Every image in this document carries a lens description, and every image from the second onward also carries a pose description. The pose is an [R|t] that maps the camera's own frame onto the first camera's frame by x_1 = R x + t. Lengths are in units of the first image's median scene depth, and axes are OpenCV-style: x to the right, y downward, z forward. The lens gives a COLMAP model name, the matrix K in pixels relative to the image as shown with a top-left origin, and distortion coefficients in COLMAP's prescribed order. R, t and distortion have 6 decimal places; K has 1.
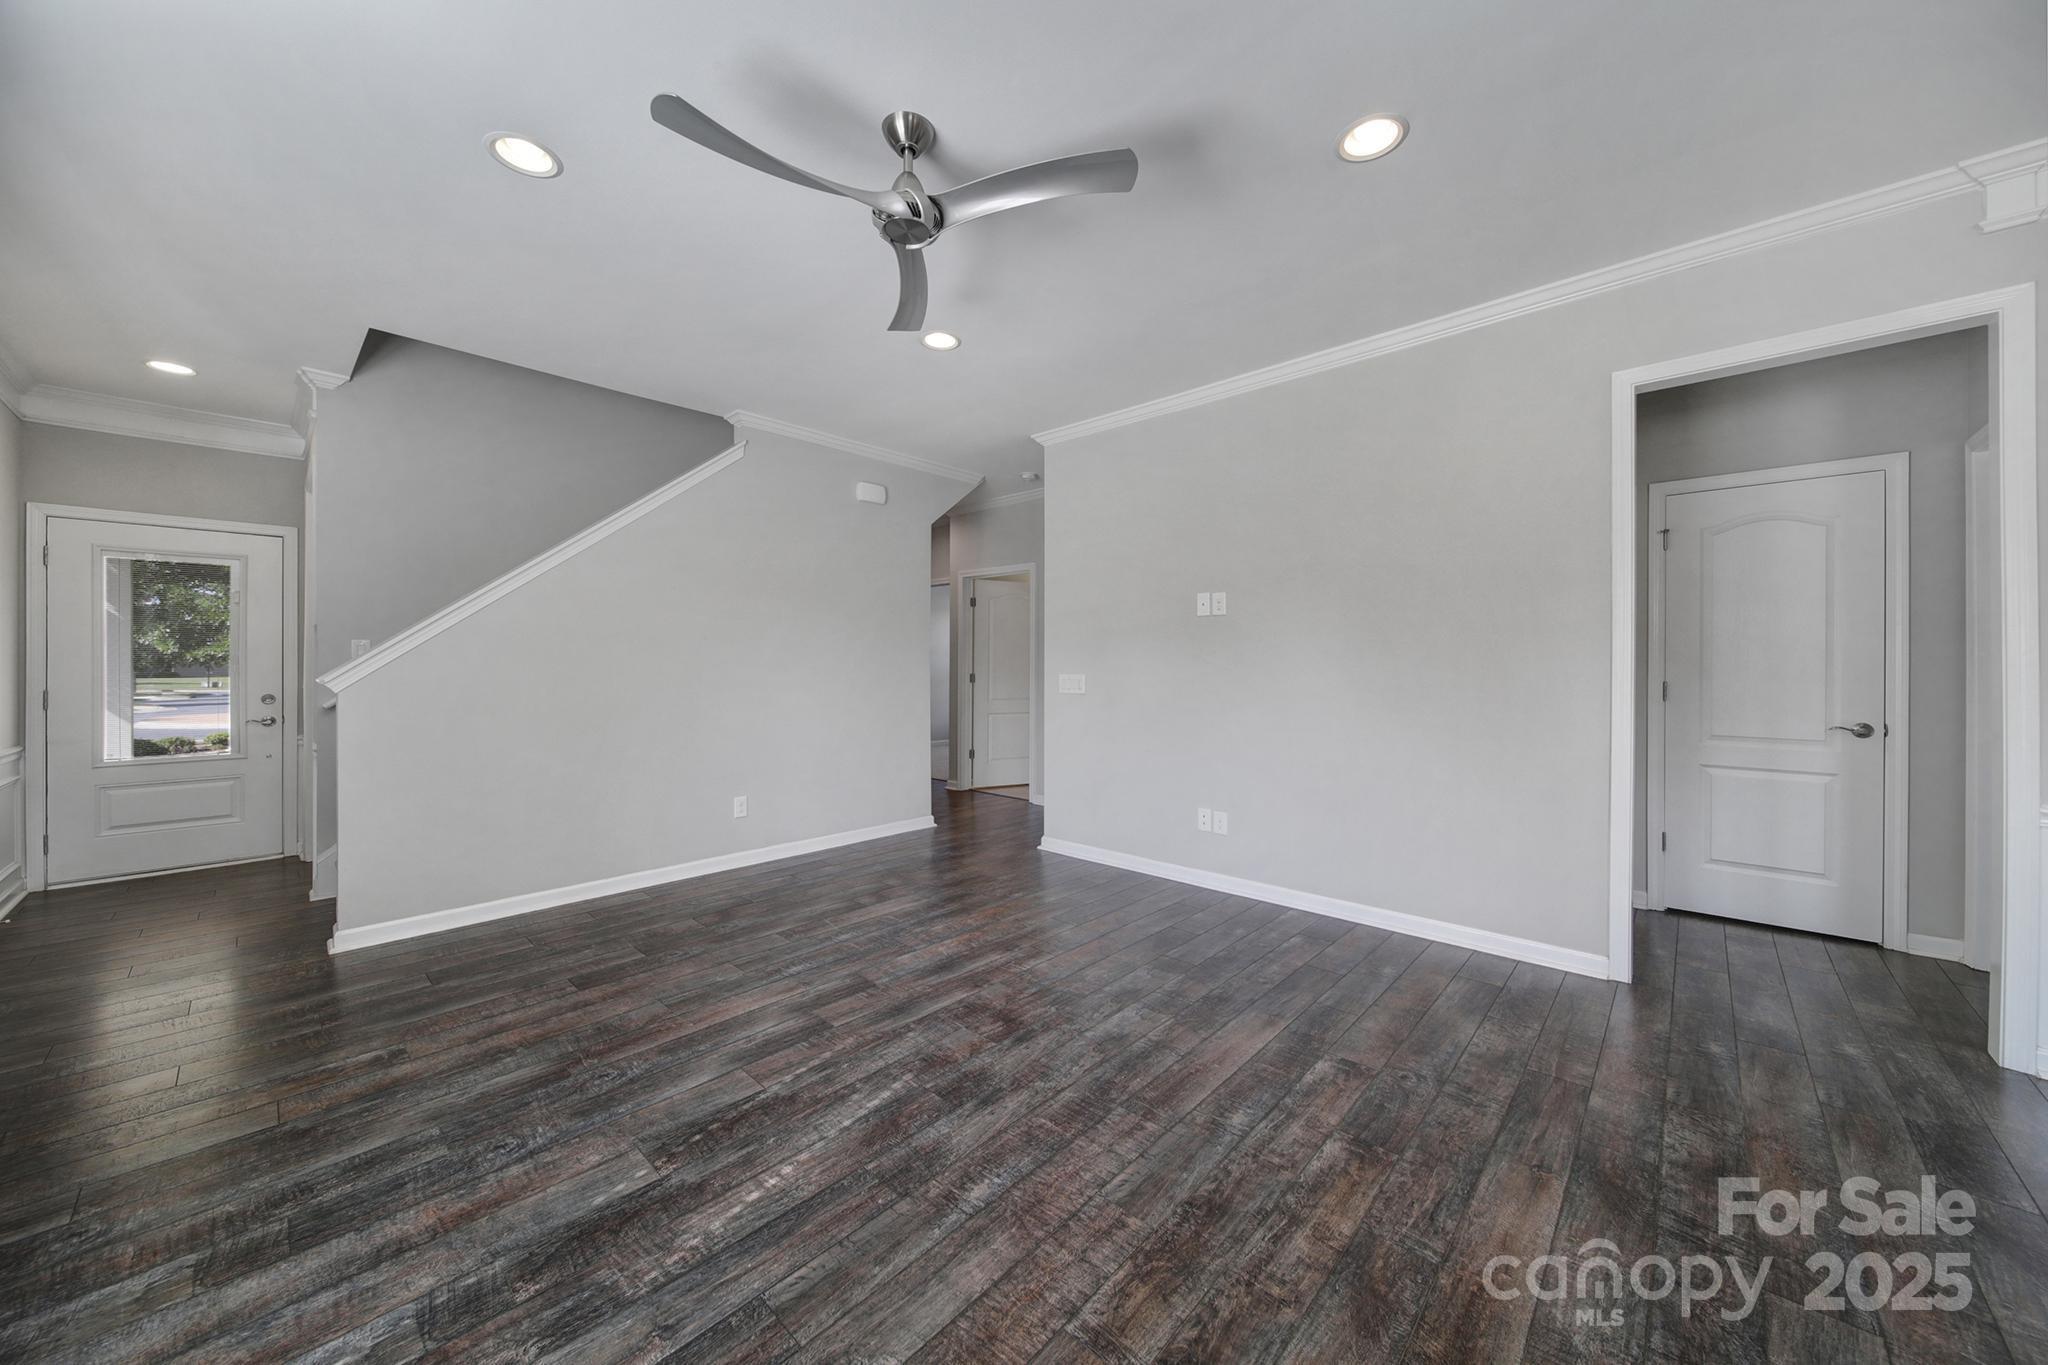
lens RADIAL K [[723.6, 0, 1027.1], [0, 723.6, 666.4], [0, 0, 1]] dist [0.000817, -0.001596]
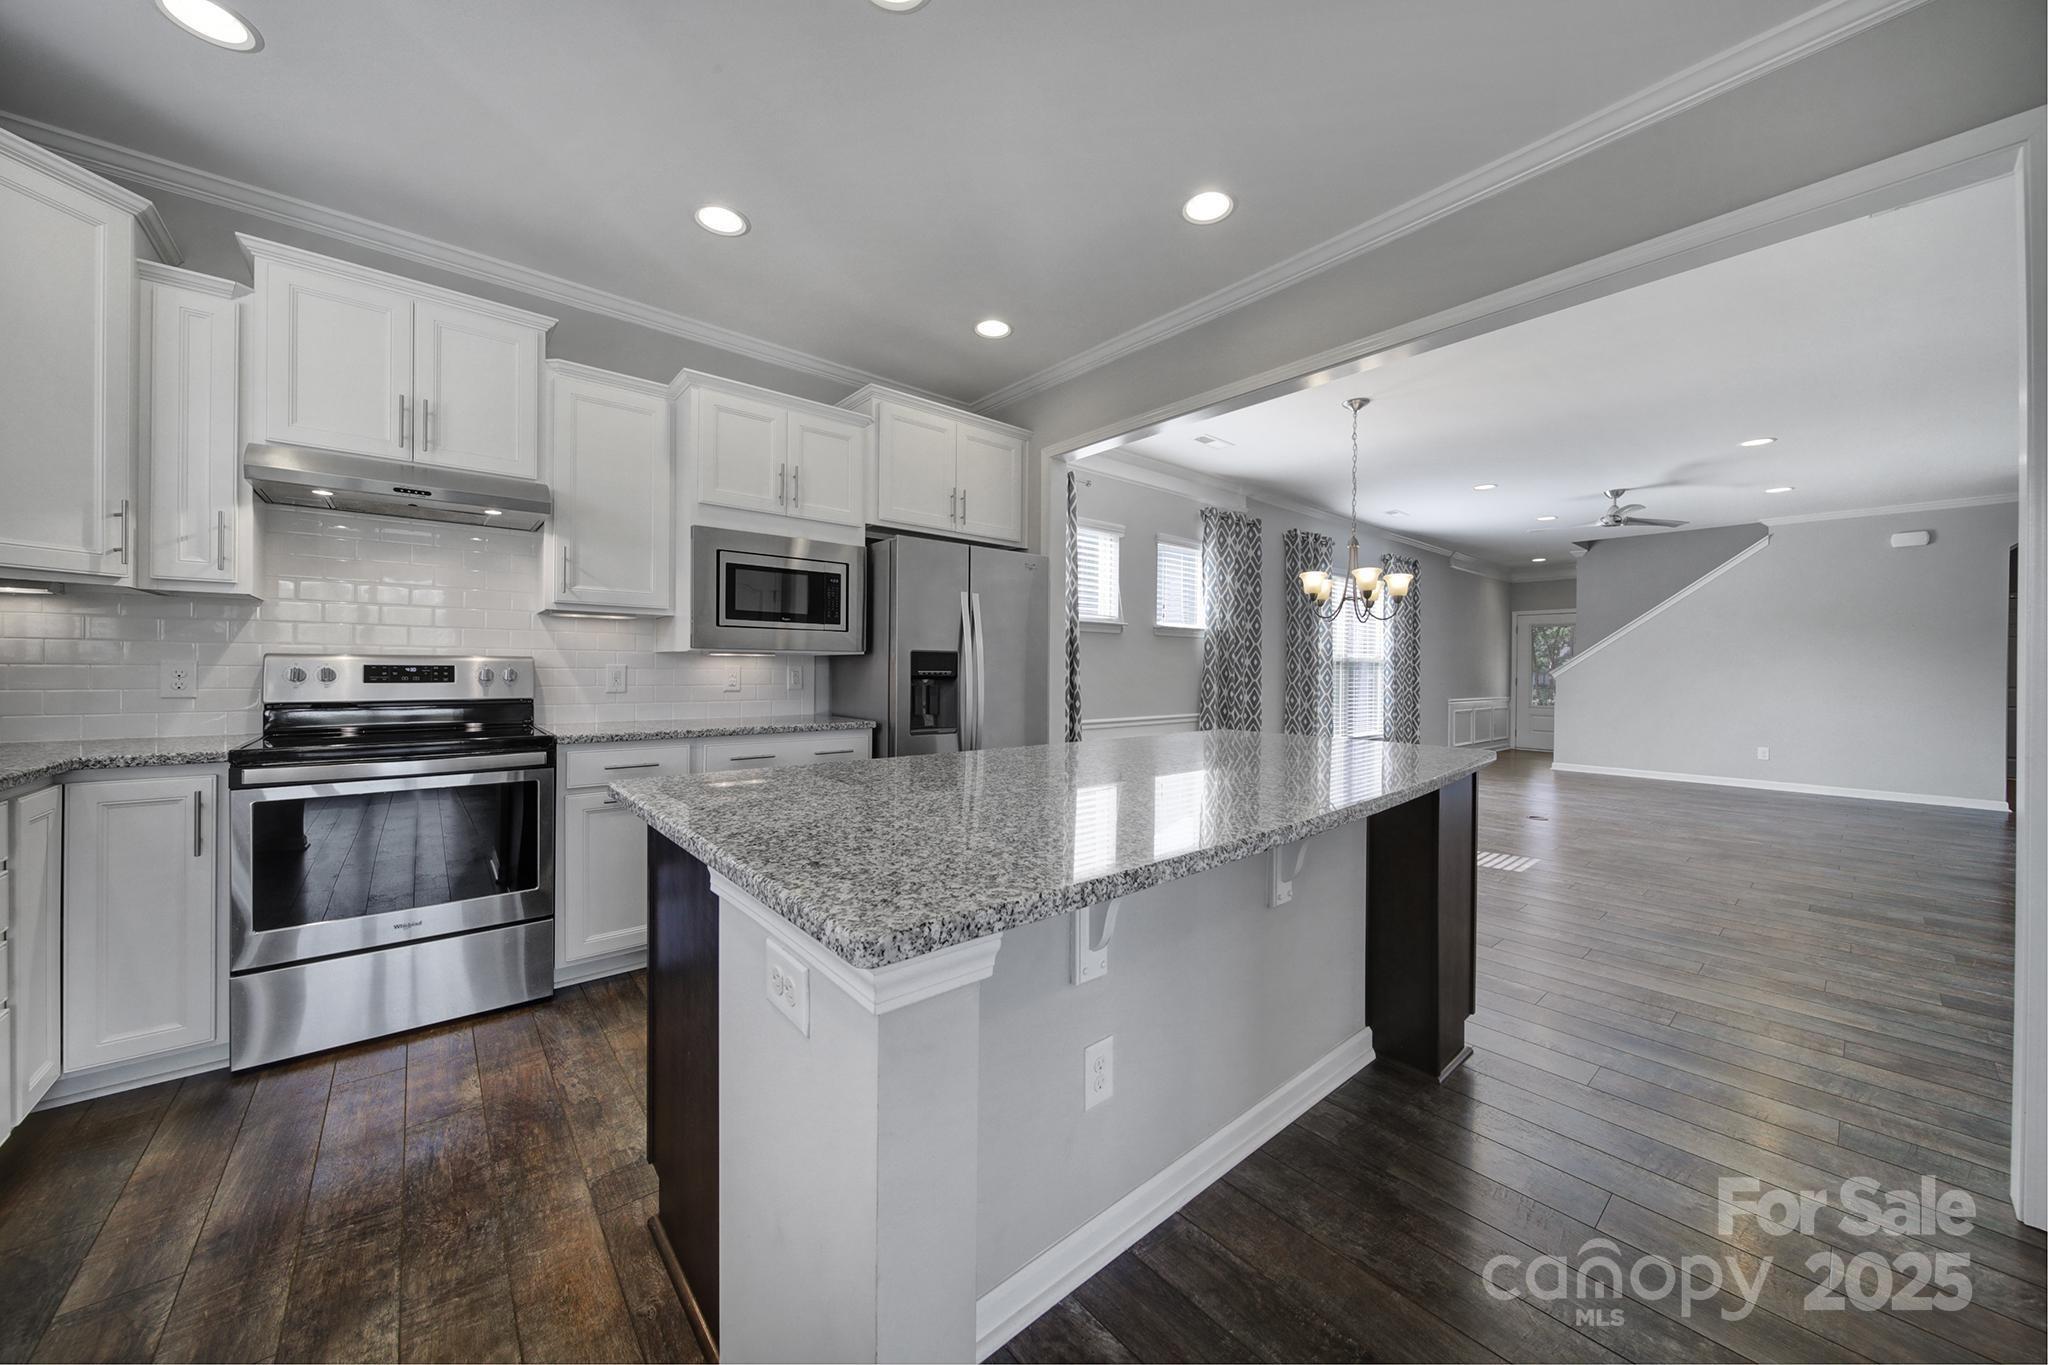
lens RADIAL K [[723.6, 0, 1025.9], [0, 723.6, 665.9], [0, 0, 1]] dist [0.000817, -0.001596]
pose [[-0.115552, -0.004635, -0.993291, 2.680464], [-0.009722, 0.999946, -0.003535, 0.026662], [0.993254, 0.009249, -0.115590, -0.934556]]
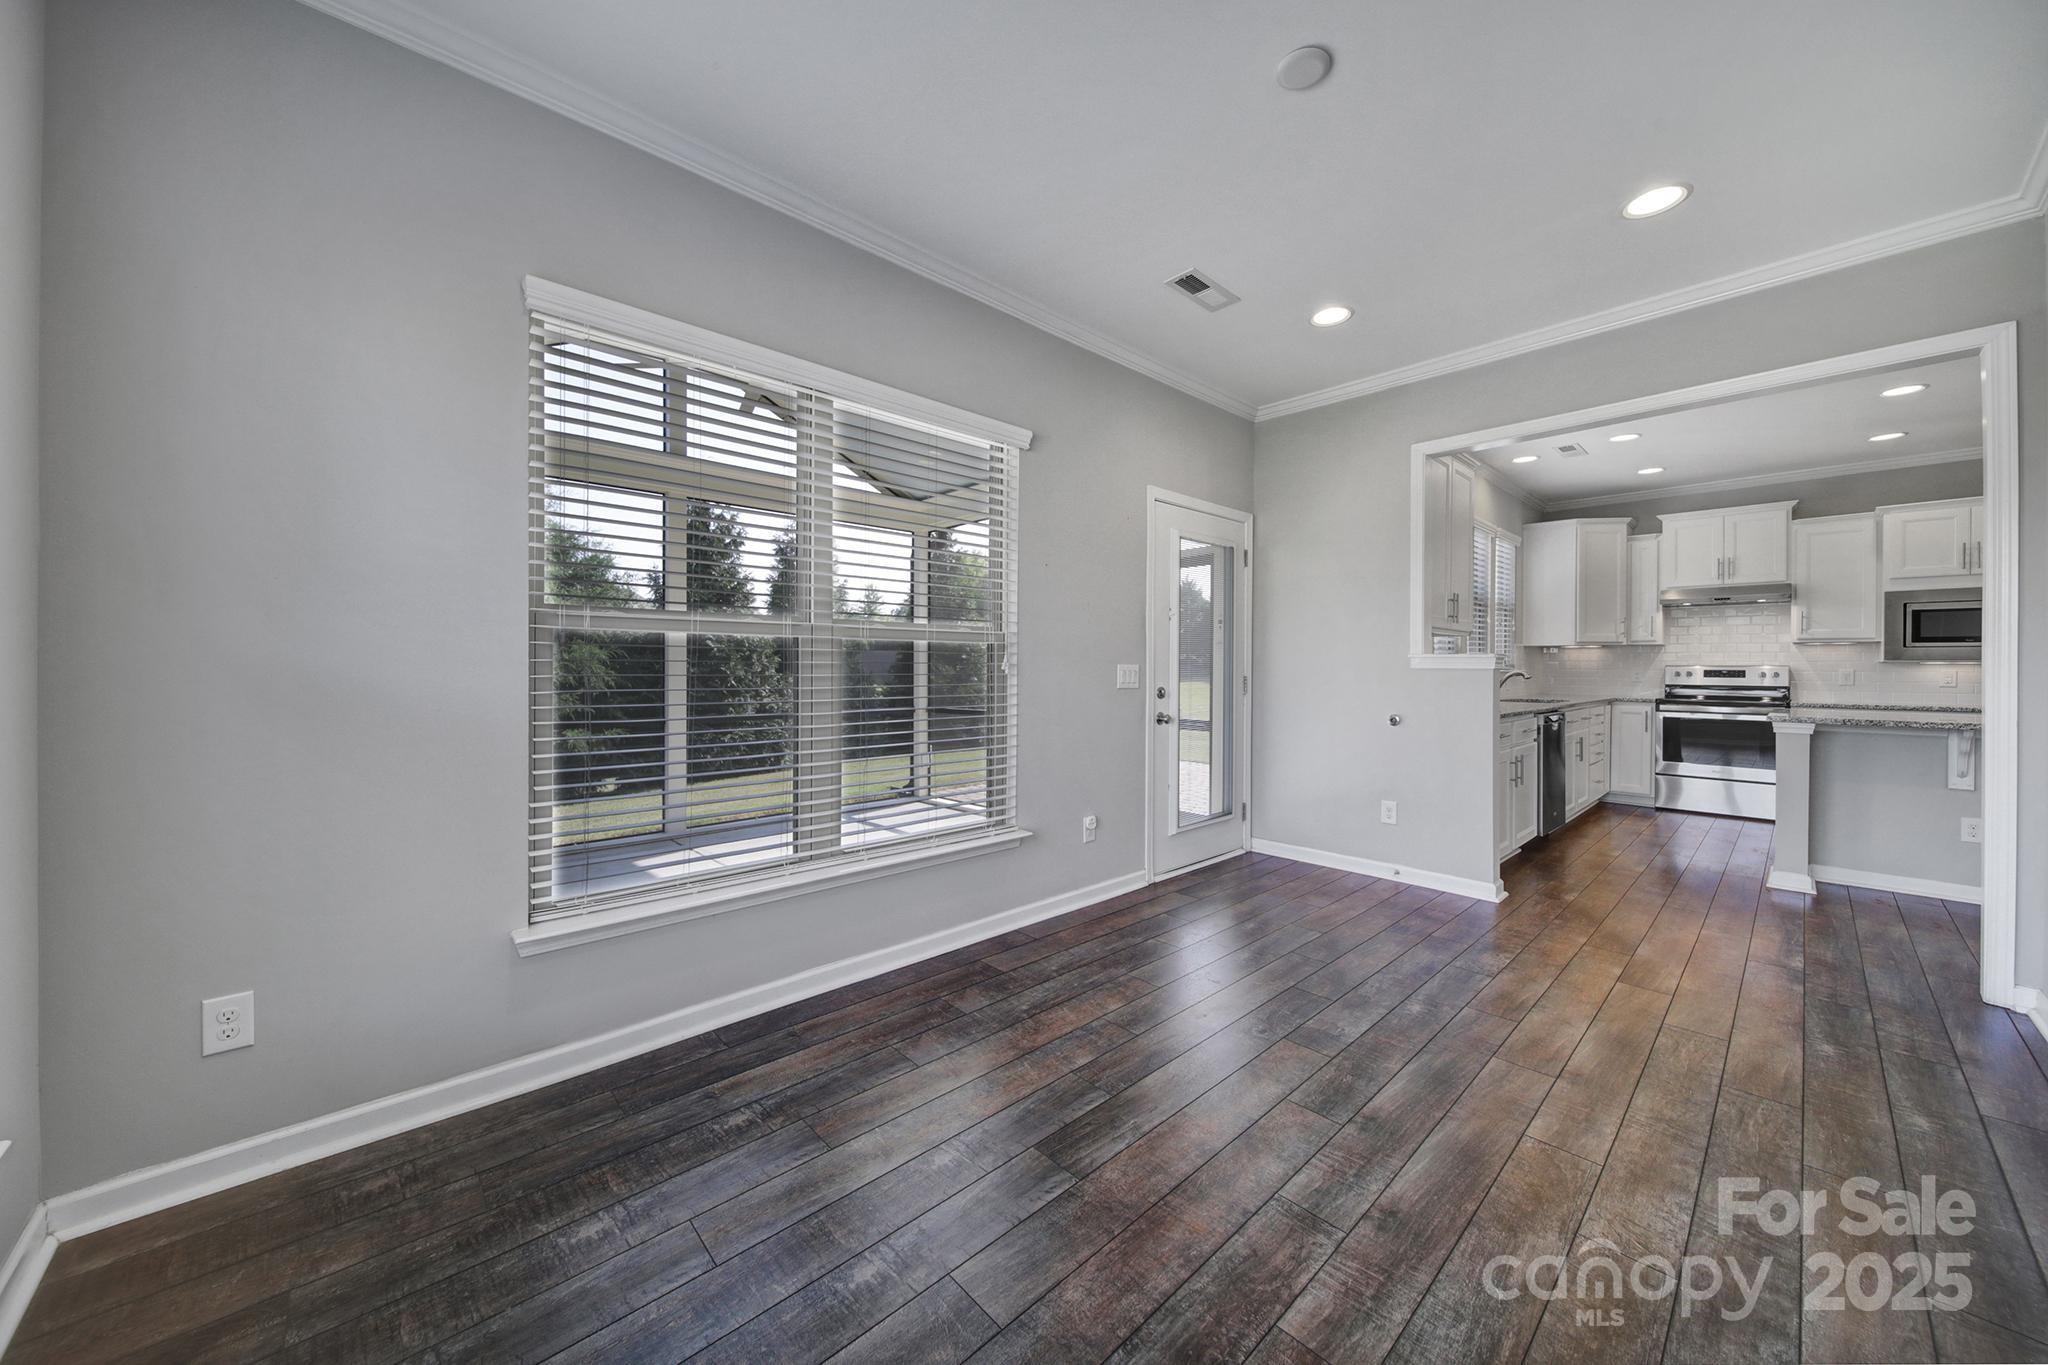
lens RADIAL K [[723.6, 0, 1024.8], [0, 723.6, 673.5], [0, 0, 1]] dist [0.000817, -0.001596]
pose [[-0.997820, -0.005720, 0.065749, 3.968740], [-0.004926, 0.999913, 0.012234, 0.024619], [-0.065813, 0.011883, -0.997761, 0.692305]]
